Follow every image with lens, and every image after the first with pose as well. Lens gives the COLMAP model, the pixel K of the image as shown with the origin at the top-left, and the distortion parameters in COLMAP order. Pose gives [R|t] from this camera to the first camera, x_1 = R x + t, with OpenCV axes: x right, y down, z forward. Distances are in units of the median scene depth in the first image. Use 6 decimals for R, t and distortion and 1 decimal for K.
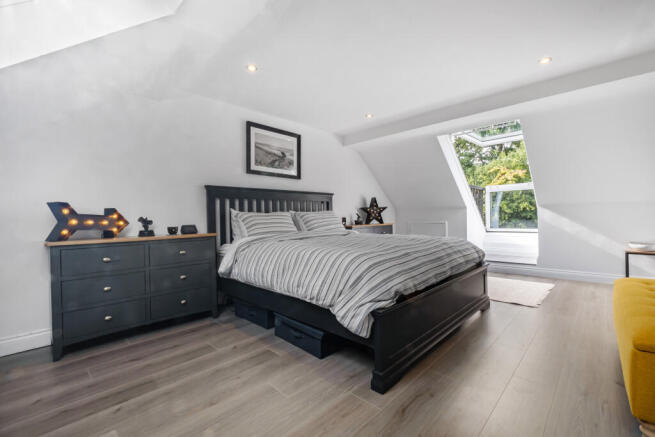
lens RADIAL K [[289.7, 0, 324.6], [0, 289.7, 215.1], [0, 0, 1]] dist [-0.000651, -0.000158]
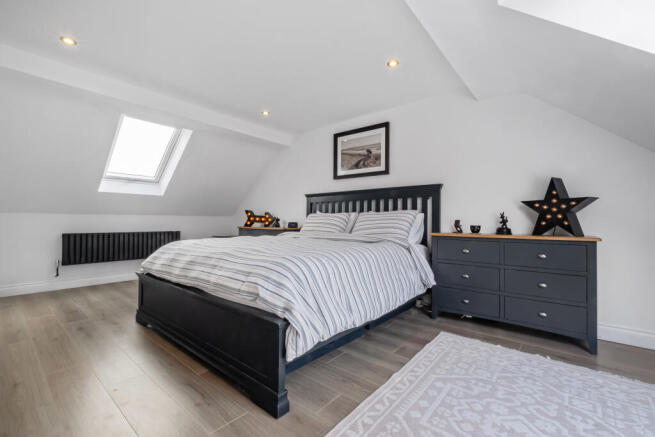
lens RADIAL K [[289.7, 0, 324.6], [0, 289.7, 215.1], [0, 0, 1]] dist [-0.000651, -0.000158]
pose [[0.064394, 0.008471, -0.997889, 0.799585], [0.006378, 0.999940, 0.008900, -0.011293], [0.997904, -0.006938, 0.064336, 0.796322]]
